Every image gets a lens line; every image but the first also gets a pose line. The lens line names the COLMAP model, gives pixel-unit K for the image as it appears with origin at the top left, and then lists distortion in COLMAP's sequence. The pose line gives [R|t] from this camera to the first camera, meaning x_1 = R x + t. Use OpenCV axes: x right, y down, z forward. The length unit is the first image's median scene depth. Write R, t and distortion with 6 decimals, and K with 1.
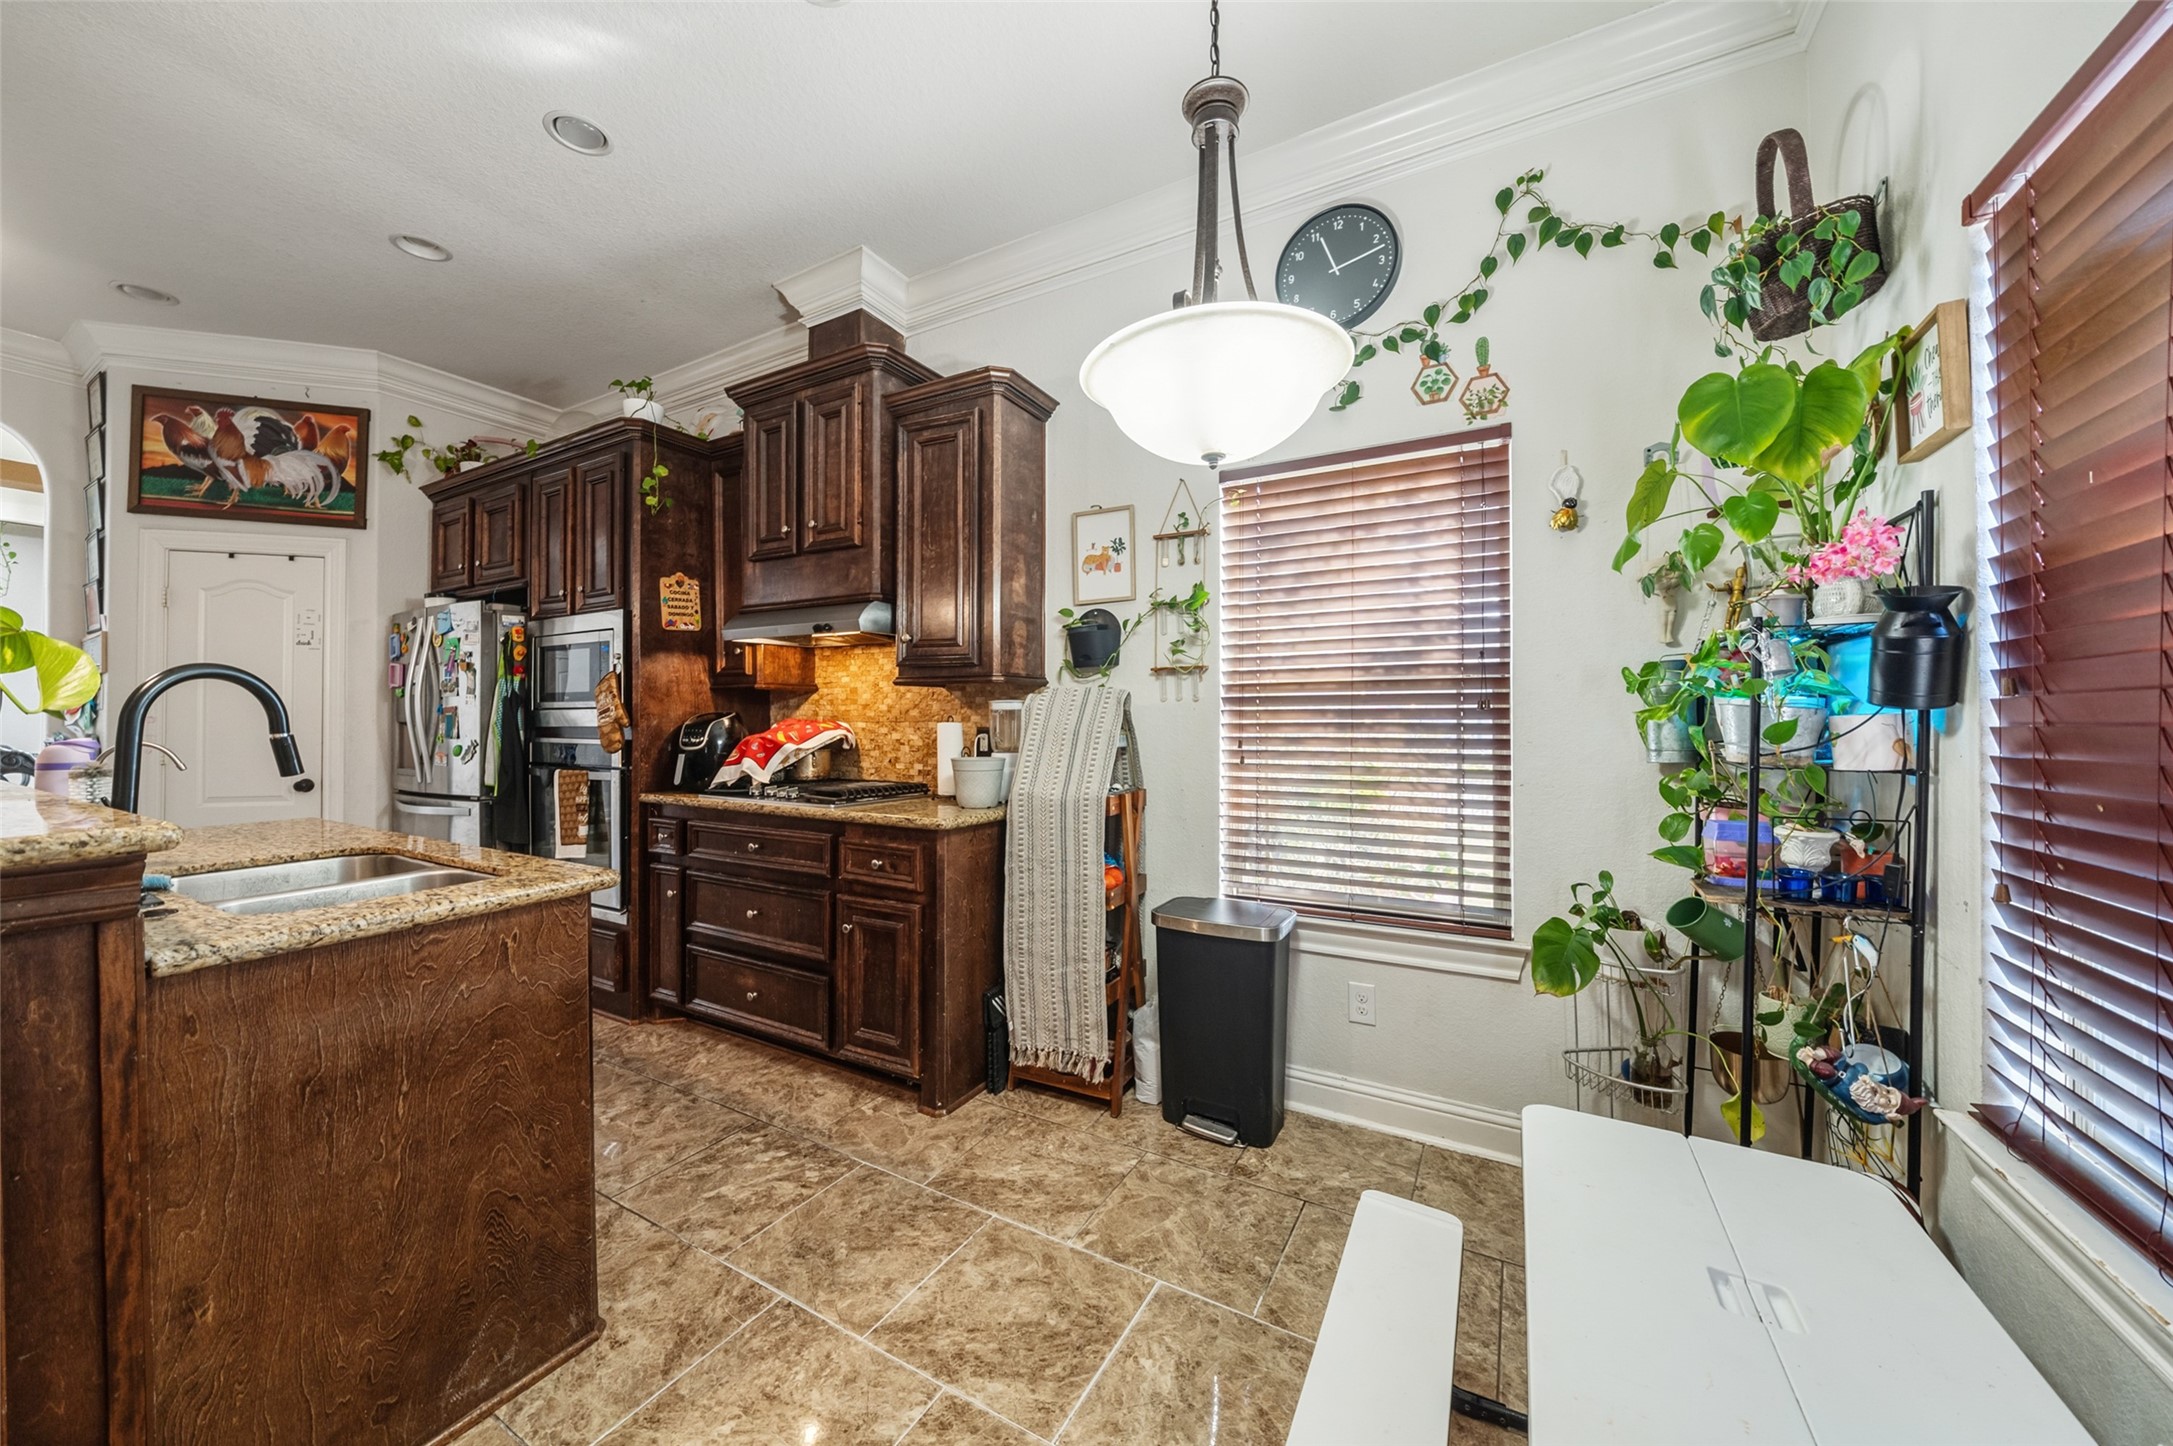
lens RADIAL K [[770.8, 0, 1090.9], [0, 770.8, 715.7], [0, 0, 1]] dist [-0.005669, 0.000149]
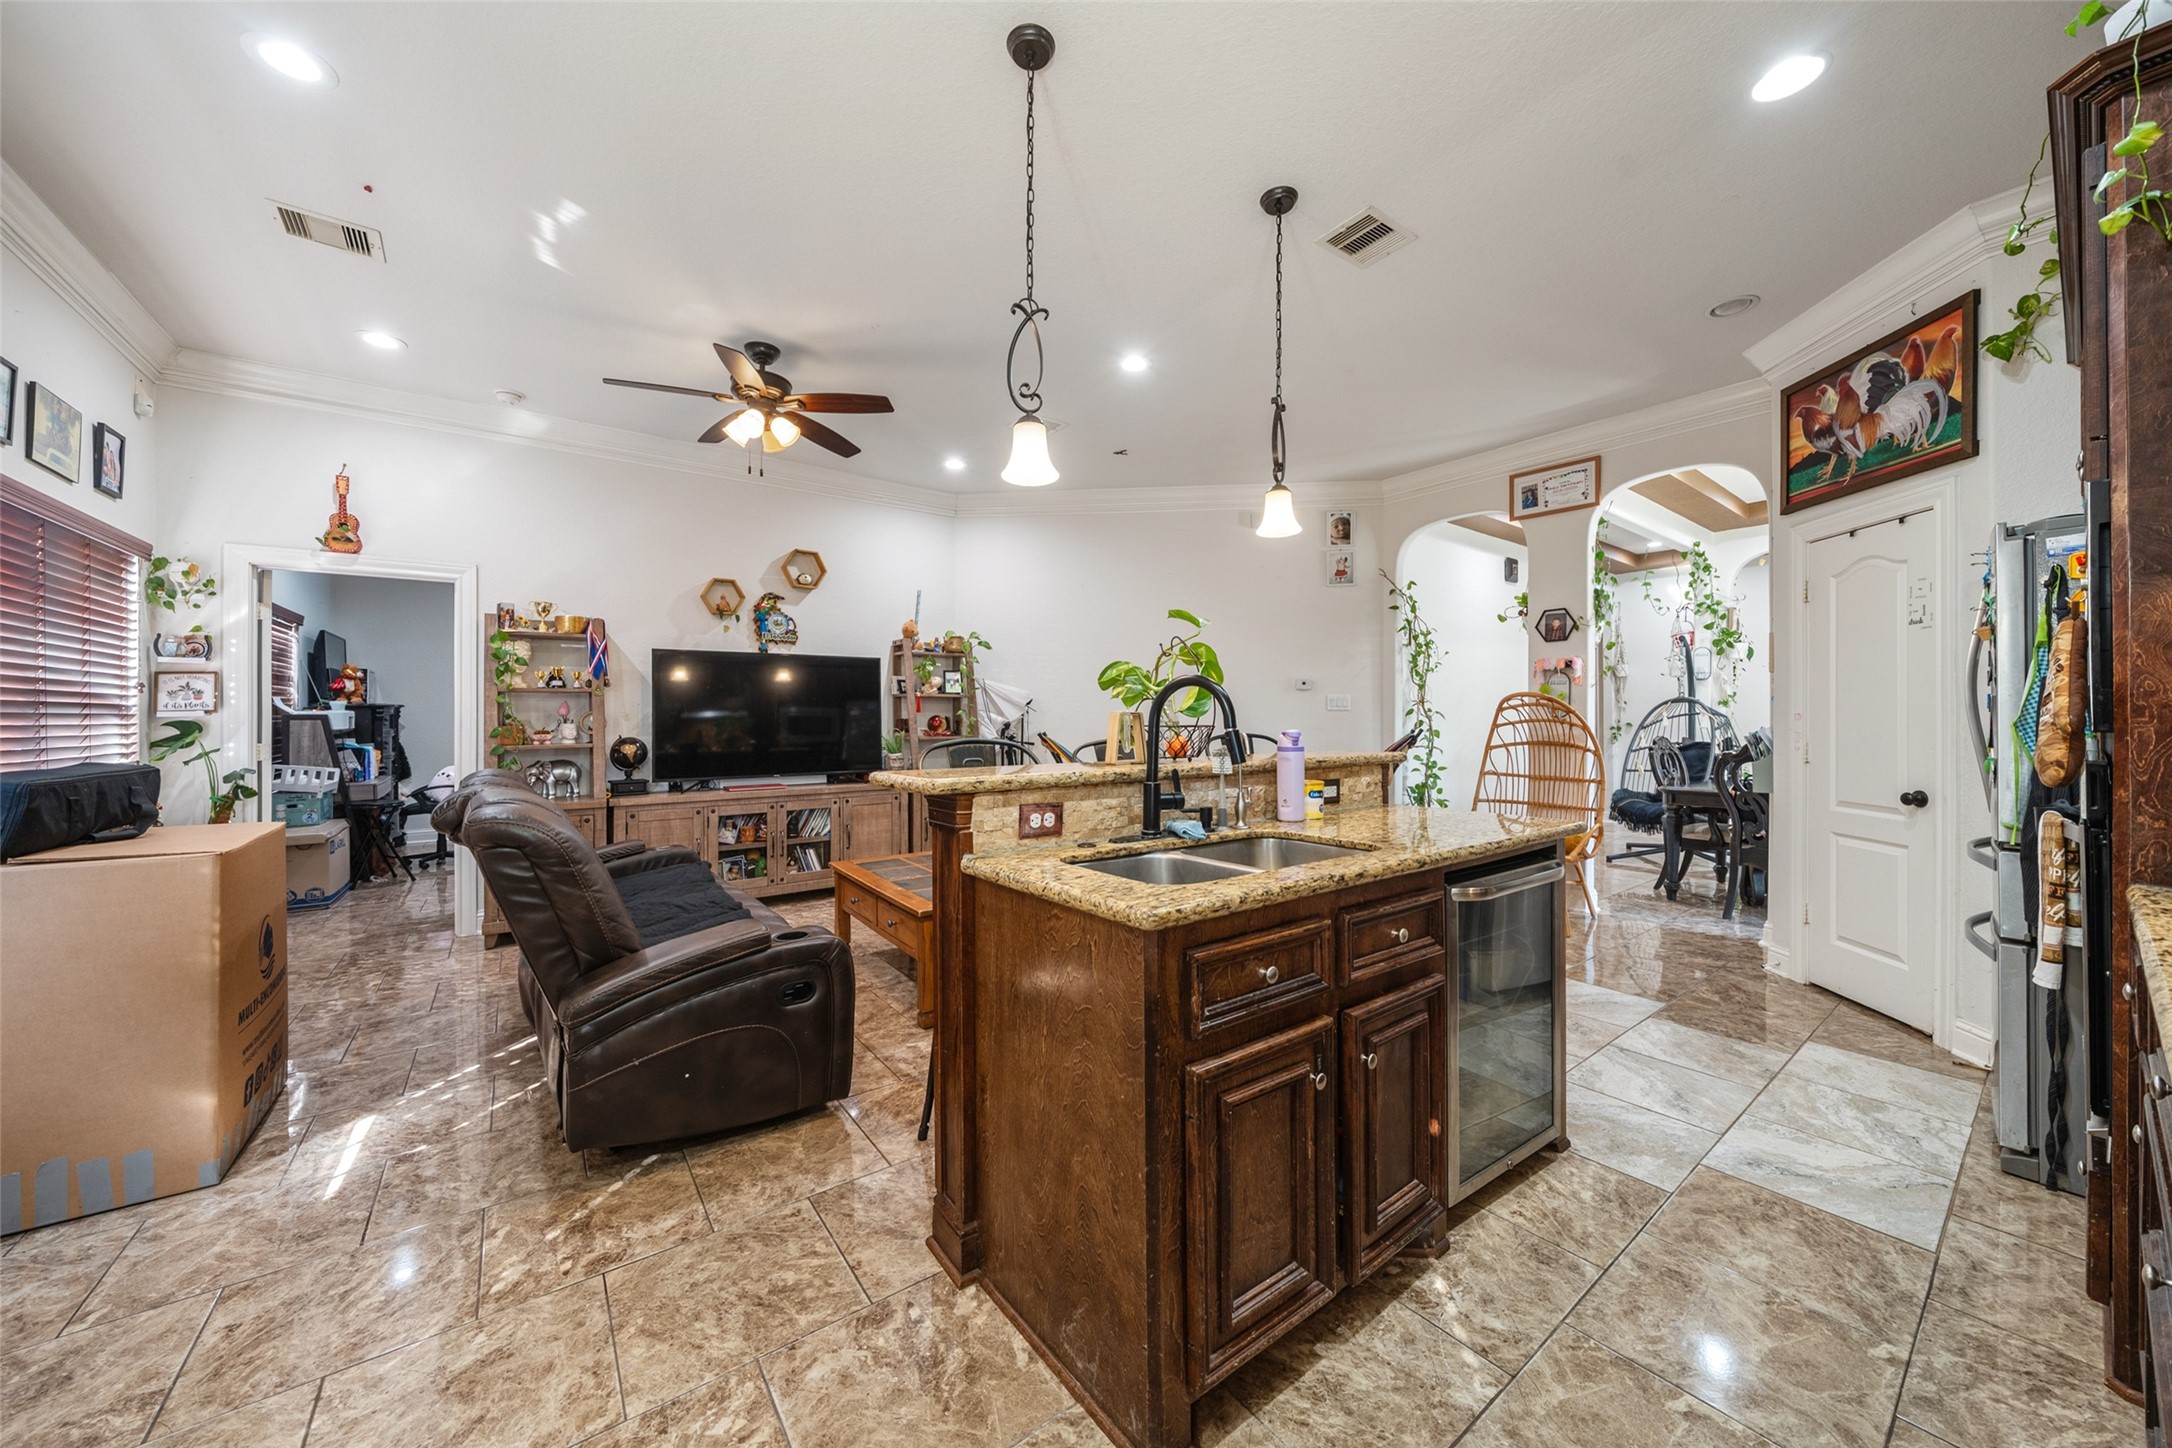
lens RADIAL K [[770.4, 0, 1090.4], [0, 770.4, 716.7], [0, 0, 1]] dist [-0.005669, 0.000149]
pose [[-0.400050, 0.000064, -0.916493, 0.061447], [0.004642, 0.999987, -0.001957, 0.002376], [0.916482, -0.005037, -0.400045, 0.591580]]
